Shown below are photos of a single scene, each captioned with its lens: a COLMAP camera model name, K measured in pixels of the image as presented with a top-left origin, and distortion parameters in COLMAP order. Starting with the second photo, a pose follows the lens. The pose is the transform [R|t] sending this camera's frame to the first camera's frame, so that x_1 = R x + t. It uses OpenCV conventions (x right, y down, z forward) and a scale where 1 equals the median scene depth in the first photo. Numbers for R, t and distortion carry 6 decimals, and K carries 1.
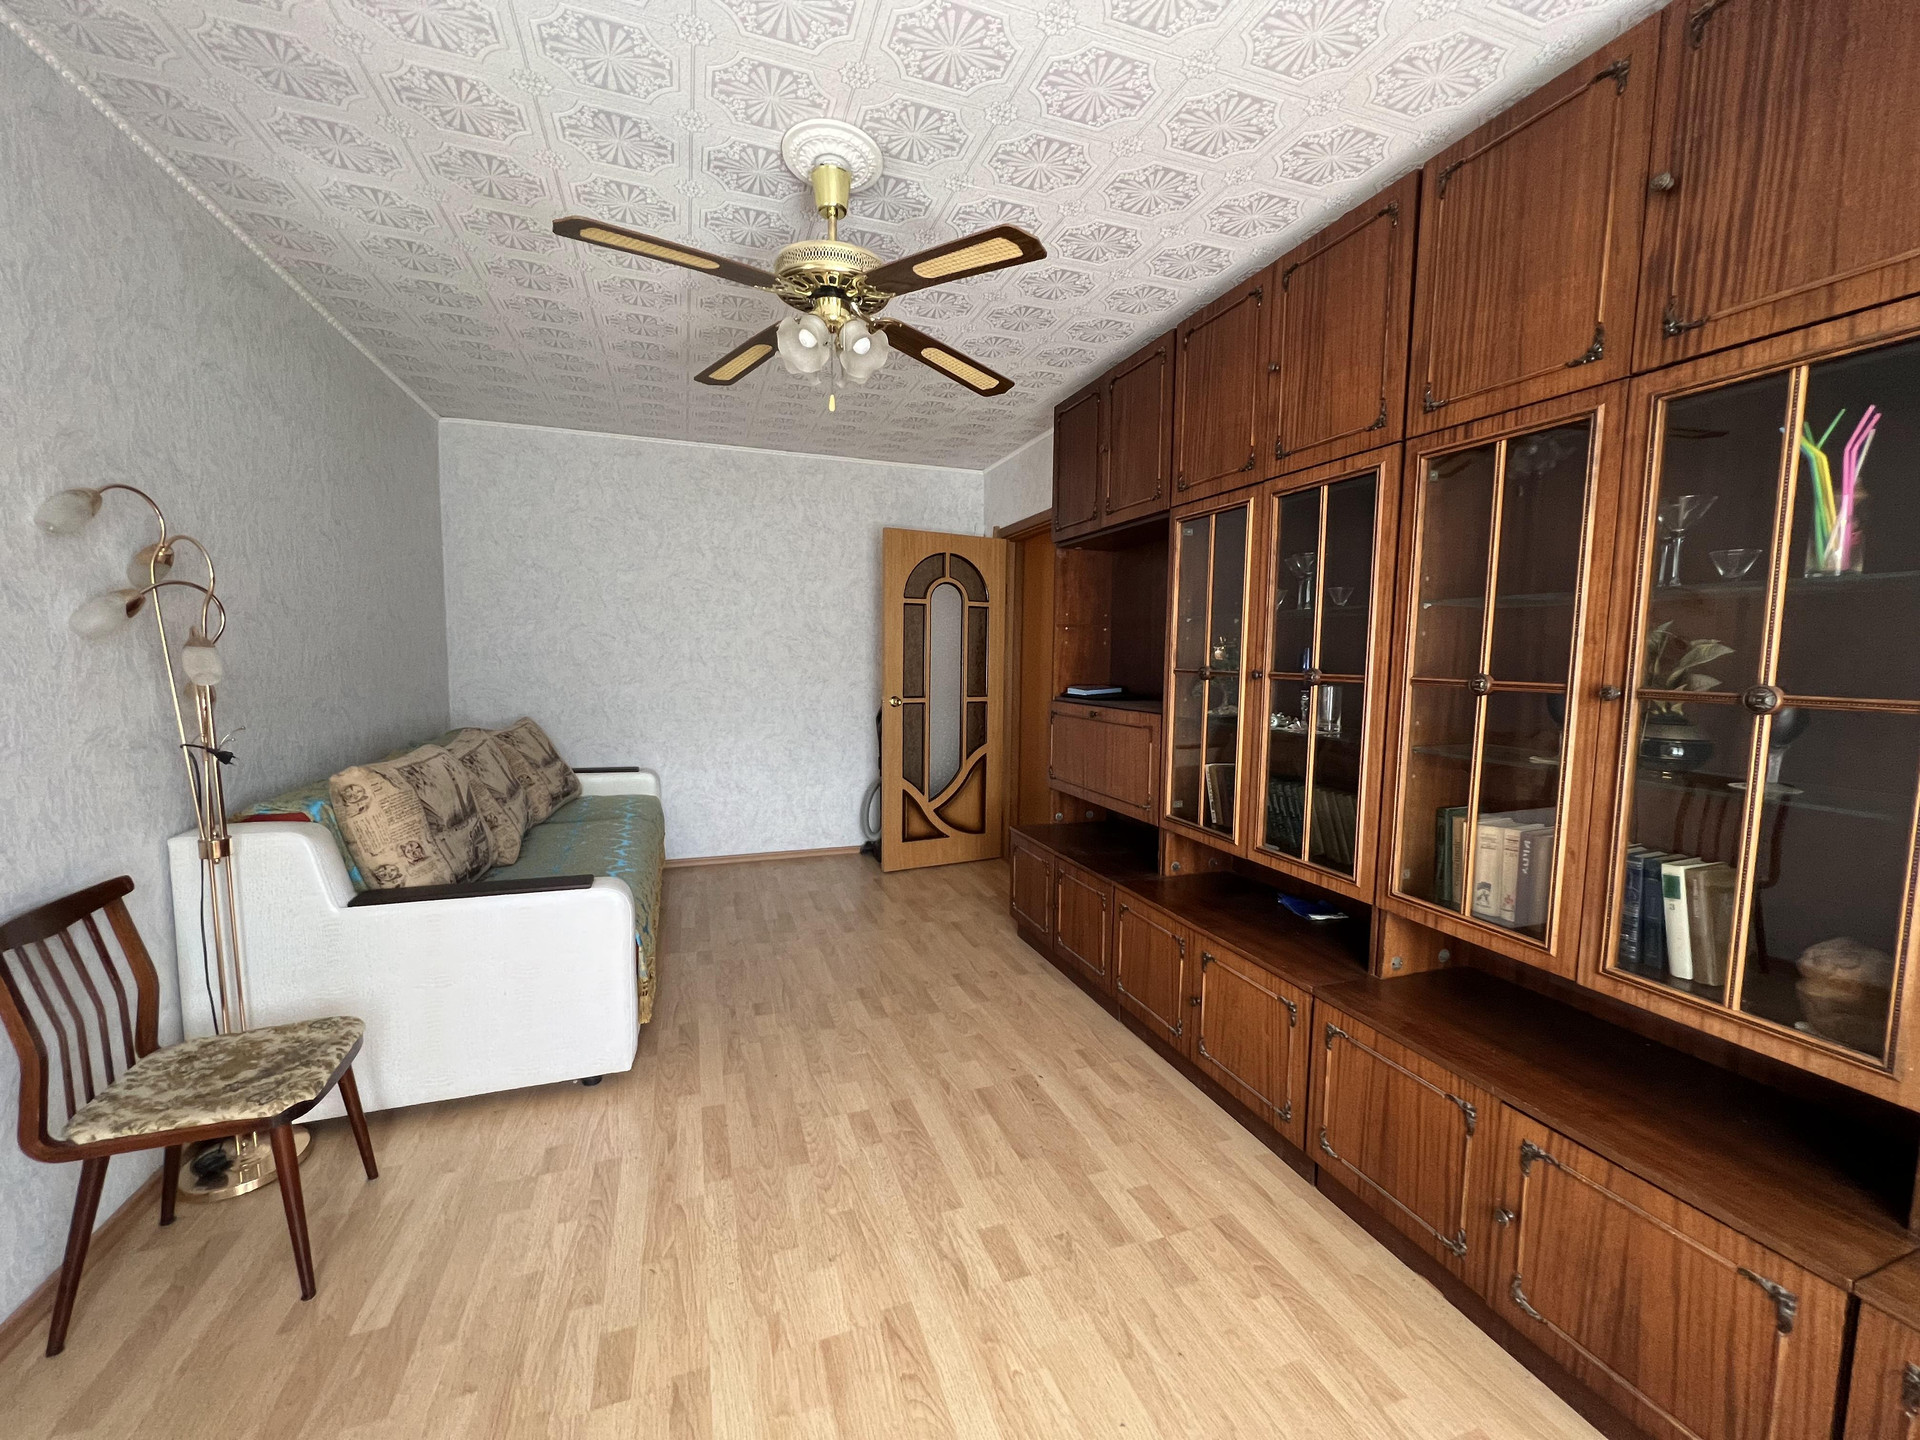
lens RADIAL K [[761.4, 0, 961.6], [0, 761.4, 724.7], [0, 0, 1]] dist [-0.002793, 0.000475]
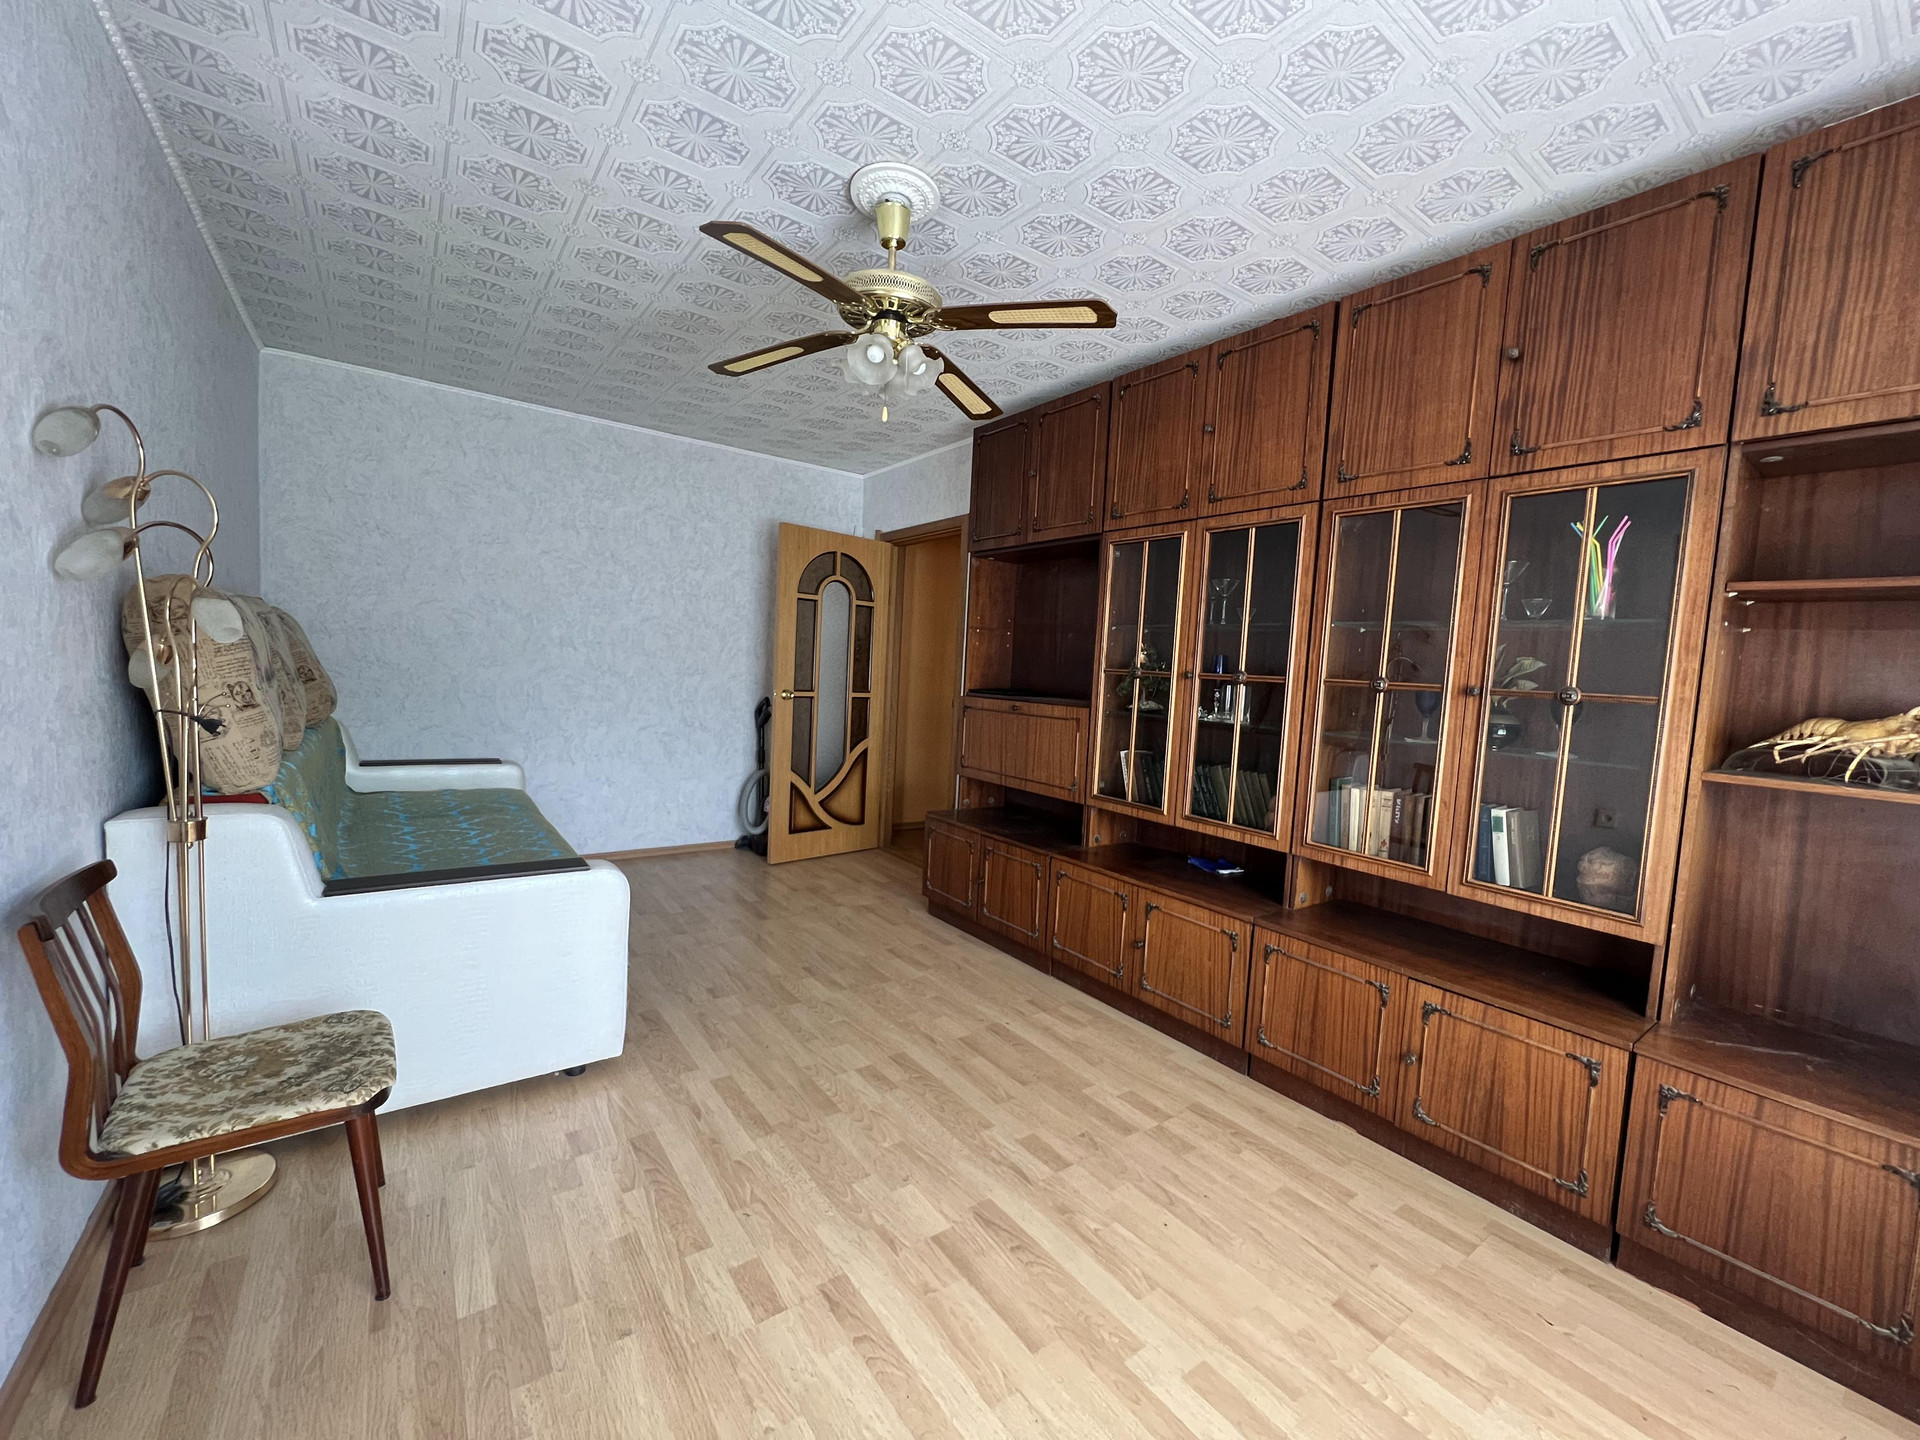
lens RADIAL K [[766.9, 0, 955.9], [0, 766.9, 724.1], [0, 0, 1]] dist [0.000416, 0.000174]
pose [[0.958938, 0.015383, 0.283199, -0.157869], [-0.013389, 0.999870, -0.008974, 0.014849], [-0.283300, 0.004813, 0.959019, -0.039618]]
